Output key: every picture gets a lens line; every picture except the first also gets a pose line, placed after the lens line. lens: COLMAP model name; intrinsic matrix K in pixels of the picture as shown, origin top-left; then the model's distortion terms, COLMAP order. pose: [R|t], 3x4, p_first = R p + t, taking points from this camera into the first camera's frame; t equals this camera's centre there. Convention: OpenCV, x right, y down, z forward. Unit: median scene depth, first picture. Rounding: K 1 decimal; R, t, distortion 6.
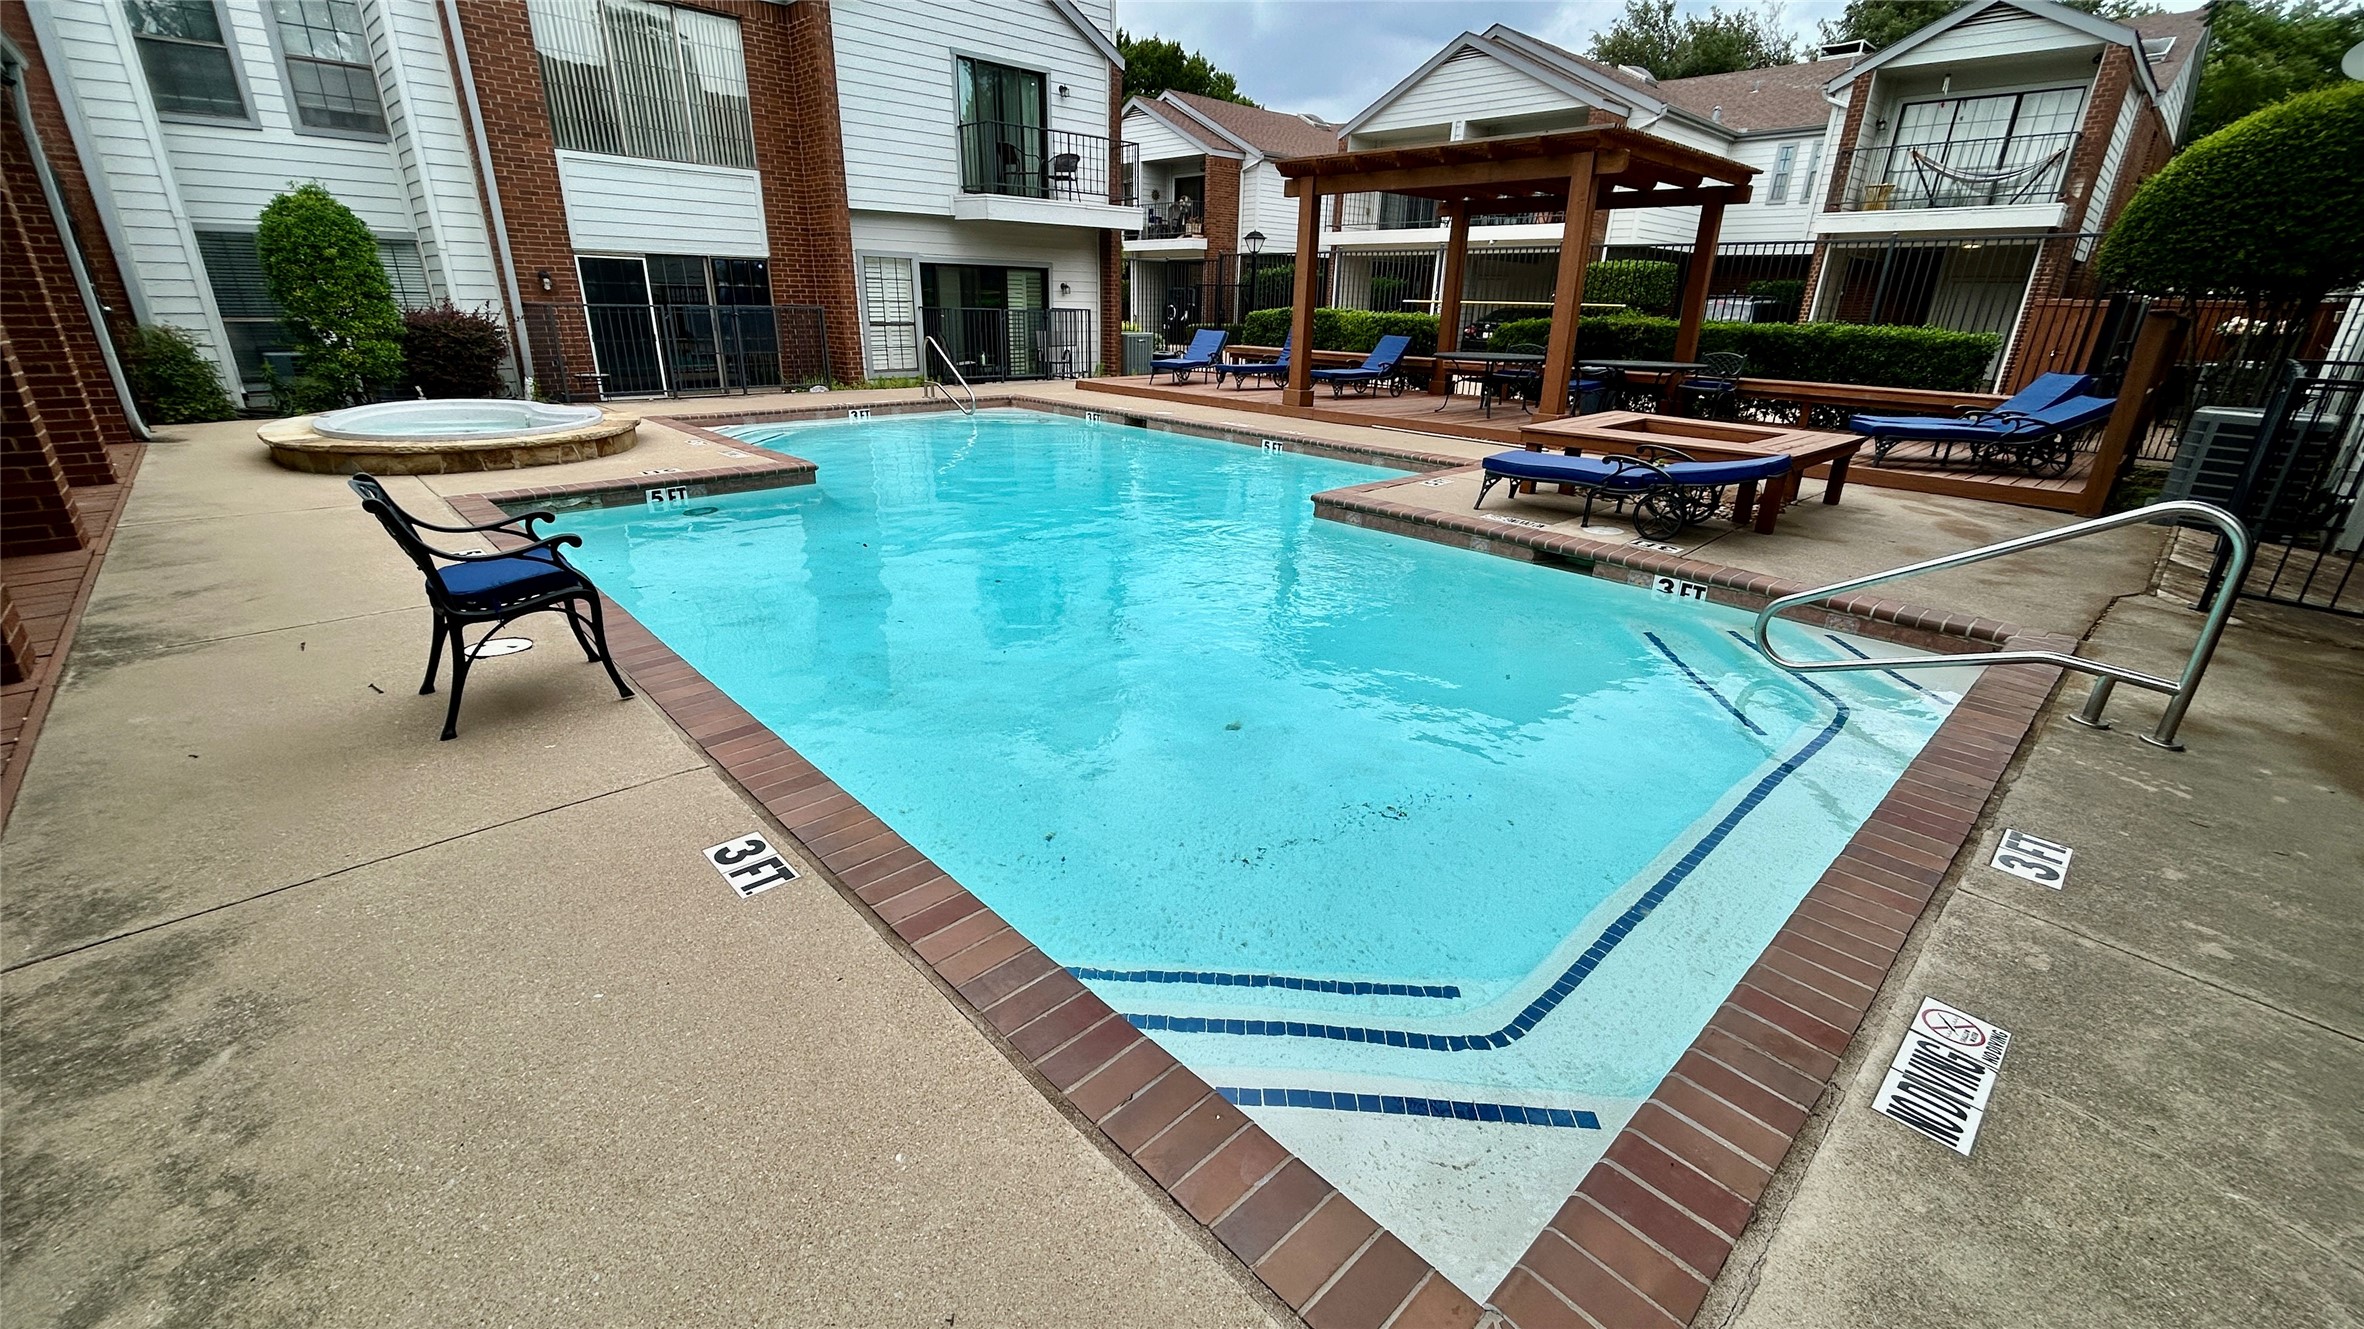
lens RADIAL K [[951.2, 0, 1182.0], [0, 951.2, 664.5], [0, 0, 1]] dist [0.000370, 0.000054]
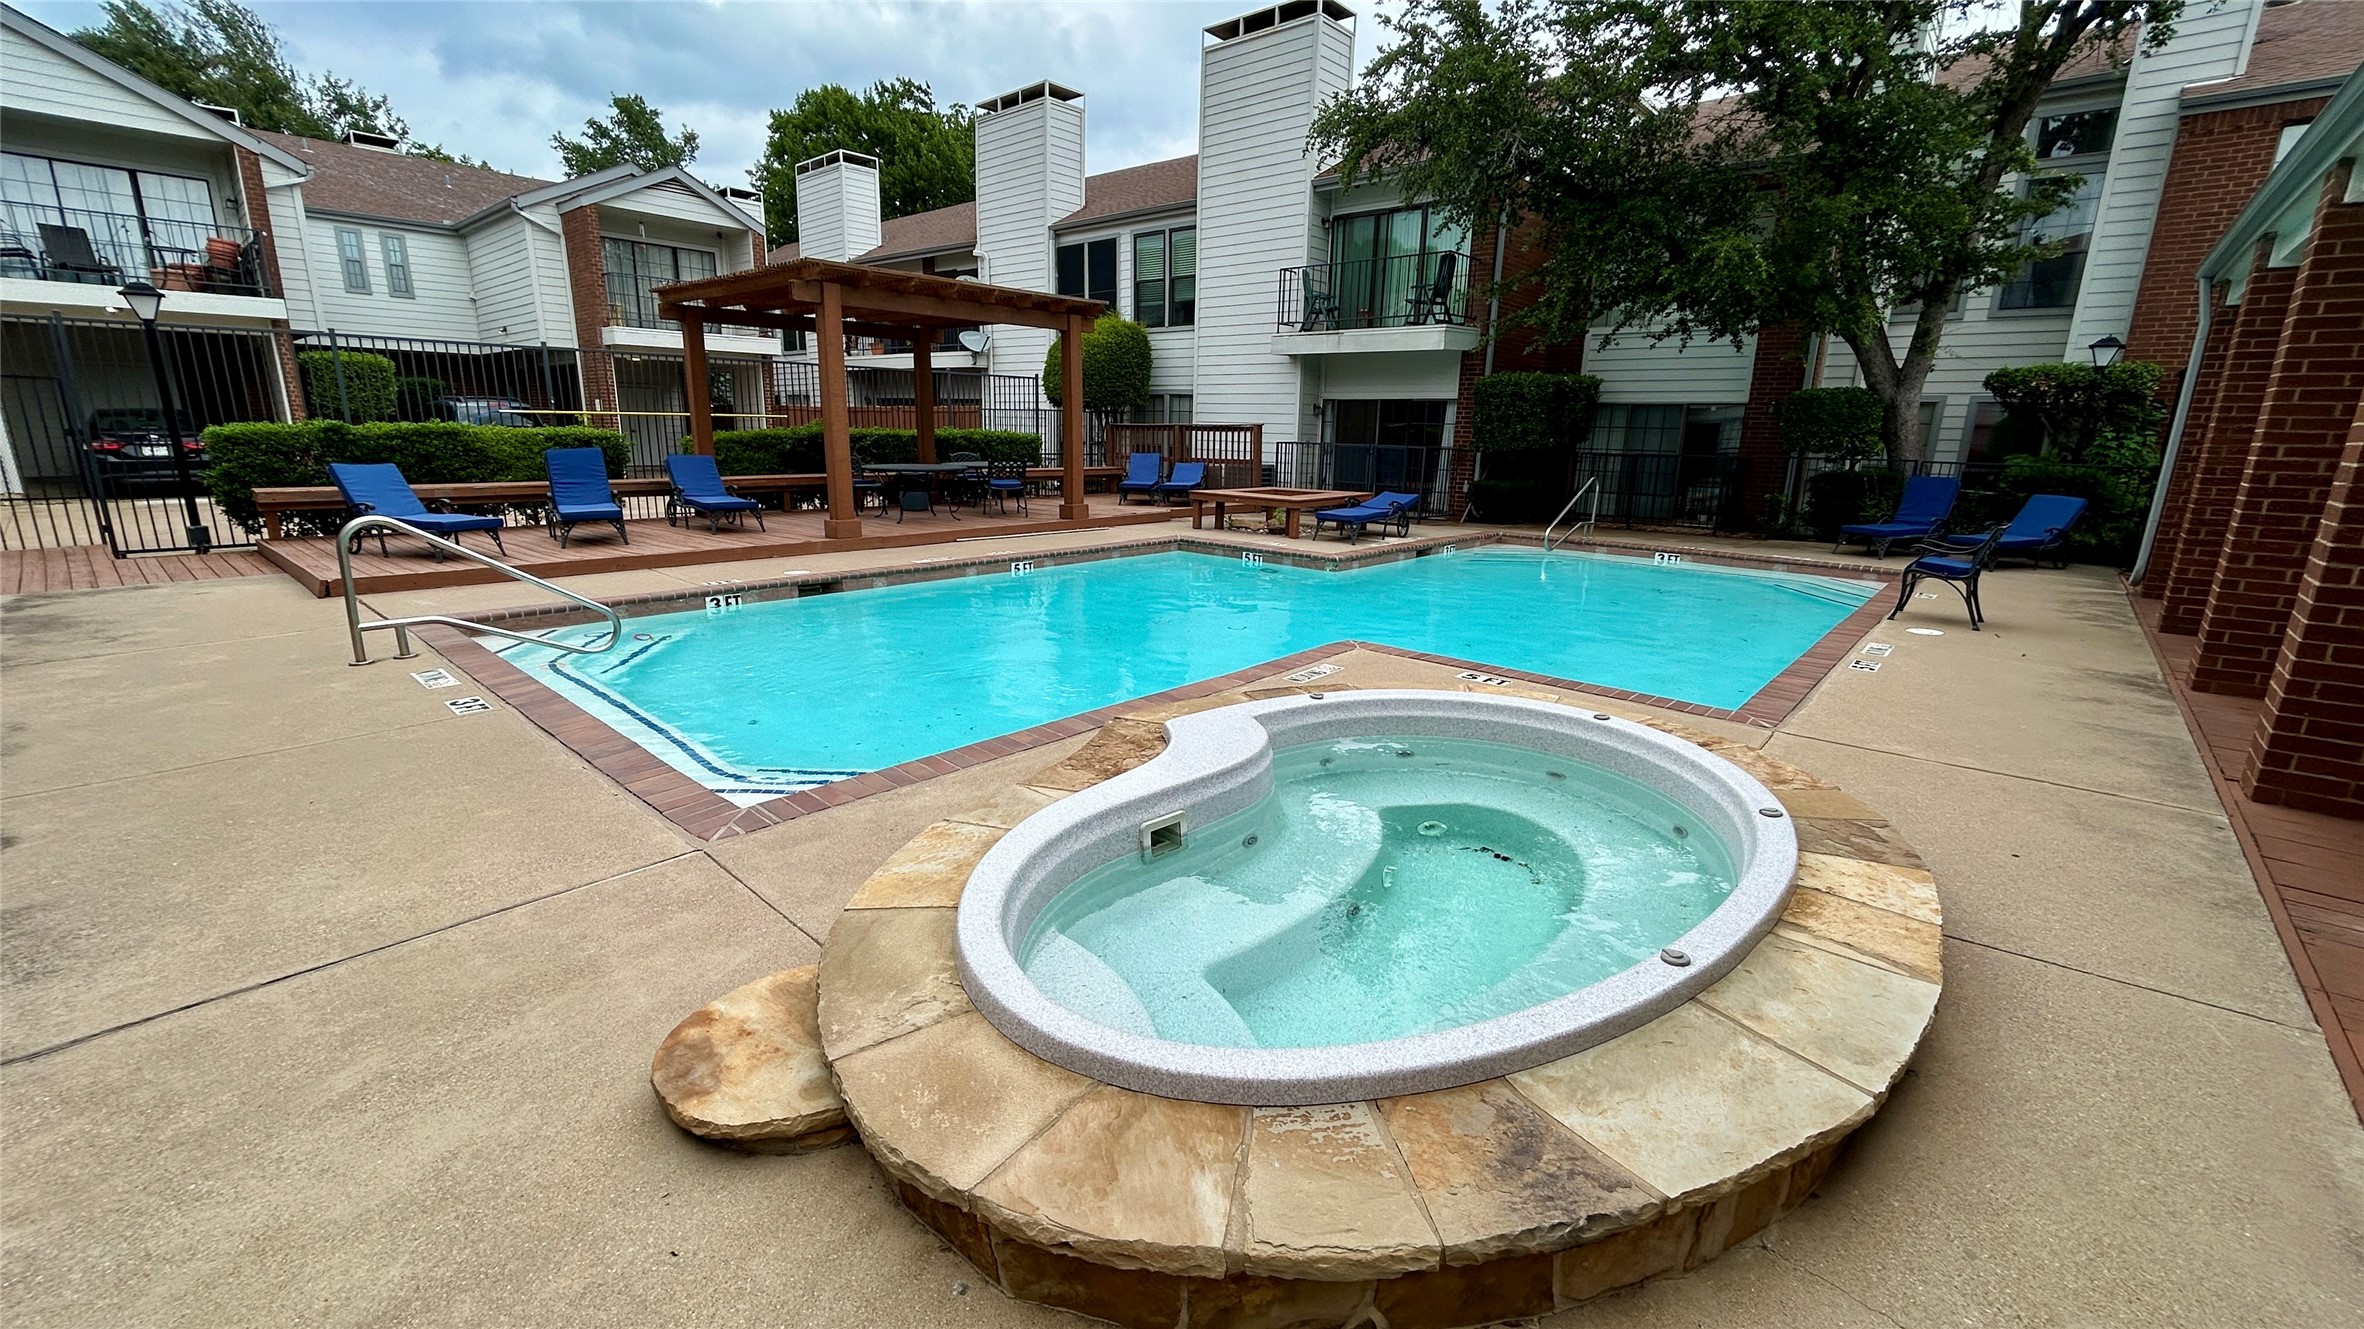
lens RADIAL K [[951.2, 0, 1182.0], [0, 951.2, 664.5], [0, 0, 1]] dist [0.000370, 0.000054]
pose [[-0.086584, -0.262182, 0.961126, -0.846873], [0.334014, 0.901271, 0.275944, -0.333822], [-0.938583, 0.344922, 0.009537, 0.810506]]
